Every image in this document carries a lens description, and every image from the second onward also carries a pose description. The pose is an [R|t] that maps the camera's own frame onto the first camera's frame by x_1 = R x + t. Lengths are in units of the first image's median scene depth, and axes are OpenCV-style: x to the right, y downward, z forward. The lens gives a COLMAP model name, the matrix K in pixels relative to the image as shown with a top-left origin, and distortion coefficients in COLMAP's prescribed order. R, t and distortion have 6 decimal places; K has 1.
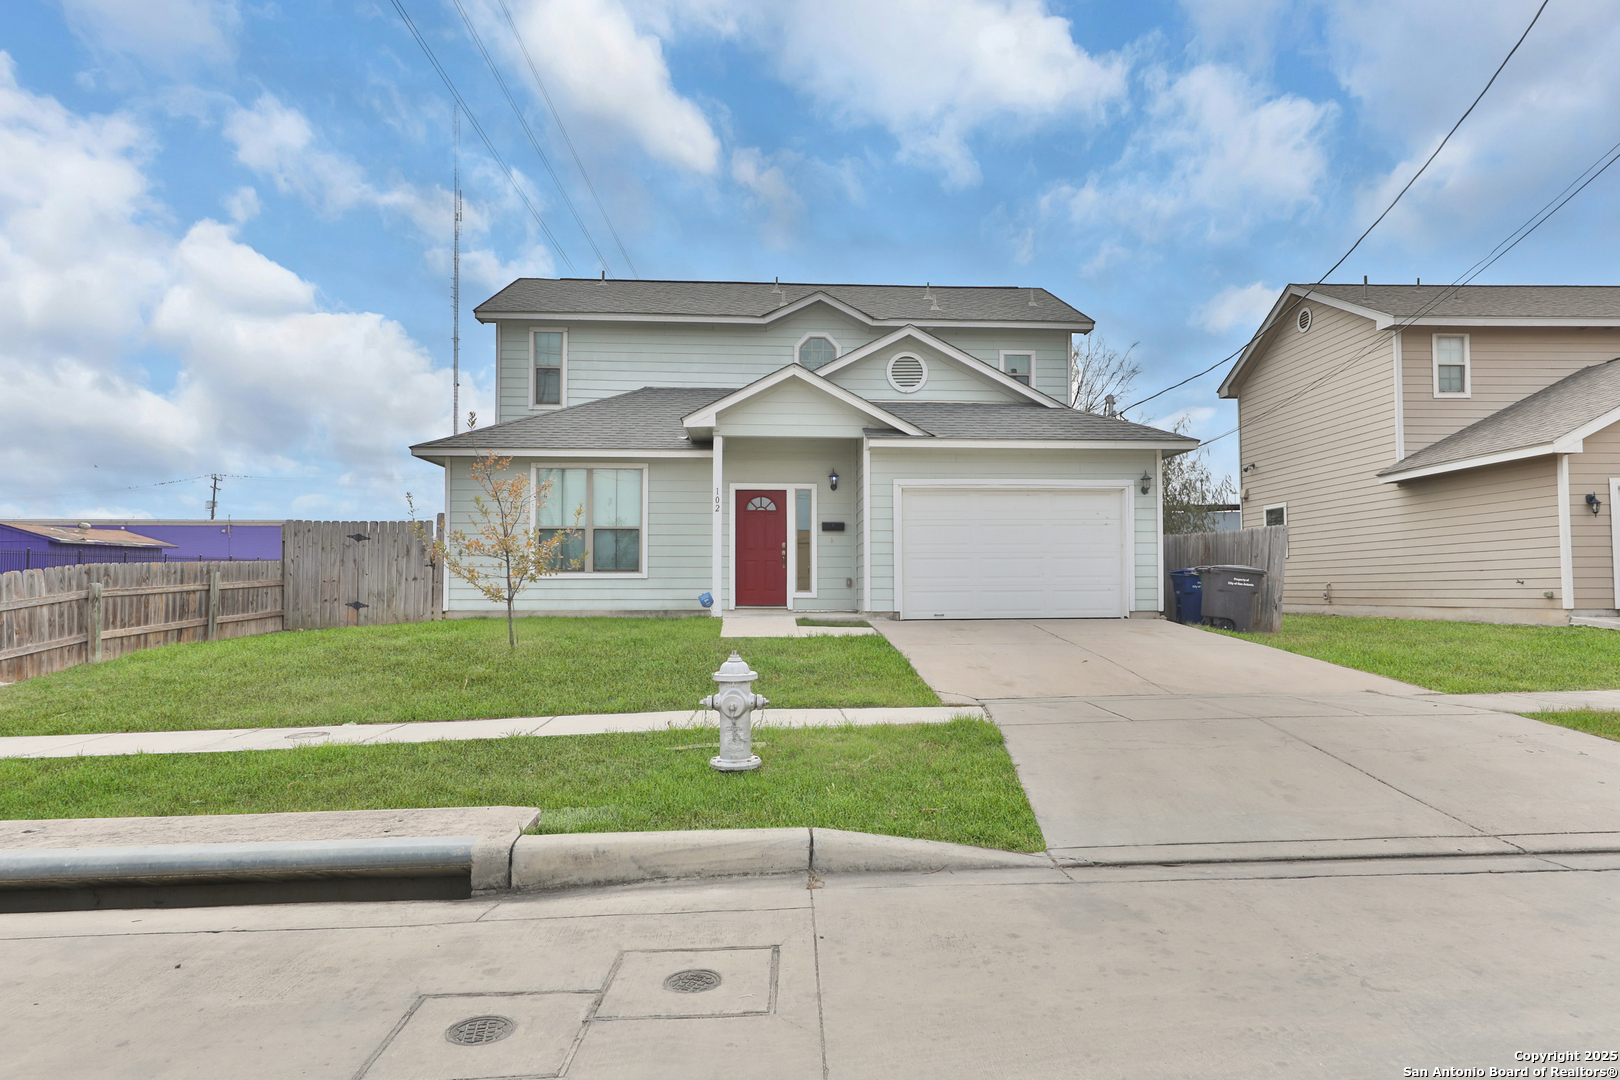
lens RADIAL K [[880.3, 0, 842.6], [0, 880.3, 459.0], [0, 0, 1]] dist [0.007092, 0.000370]
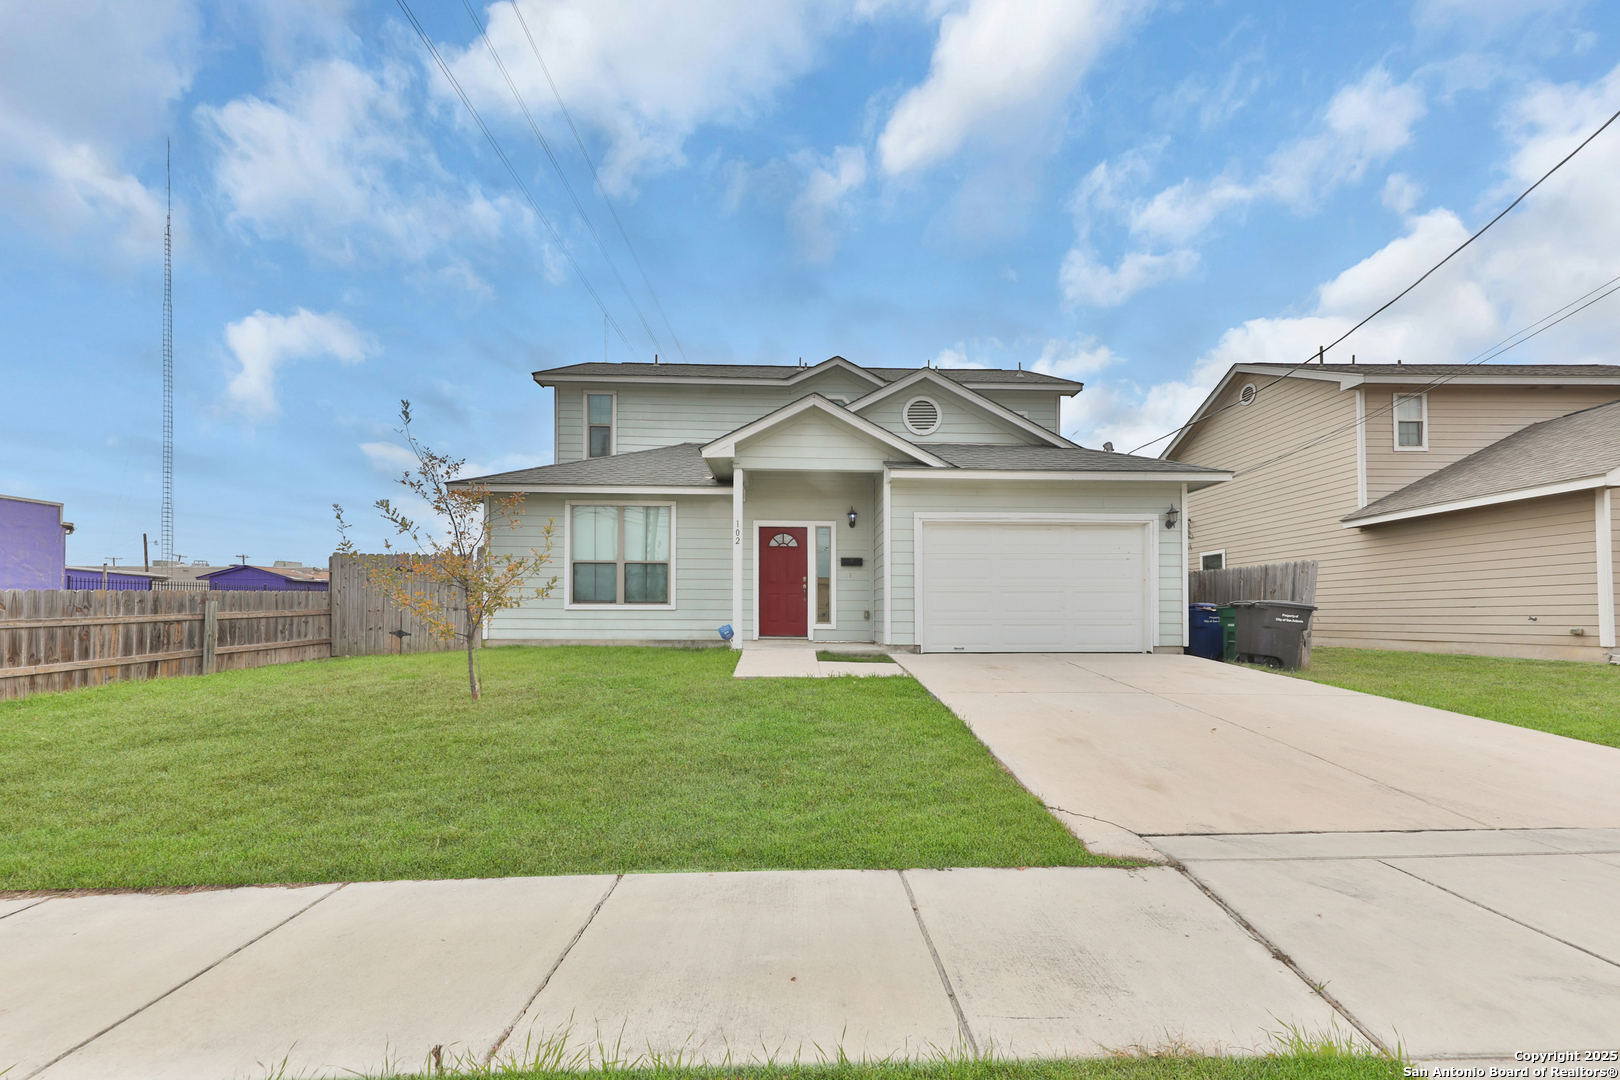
lens RADIAL K [[555.9, 0, 817.6], [0, 555.9, 567.7], [0, 0, 1]] dist [0.019540, -0.006391]
pose [[0.998705, 0.002498, -0.050815, -0.018067], [0.000639, 0.998100, 0.061618, 0.044185], [0.050873, -0.061571, 0.996805, 0.346774]]
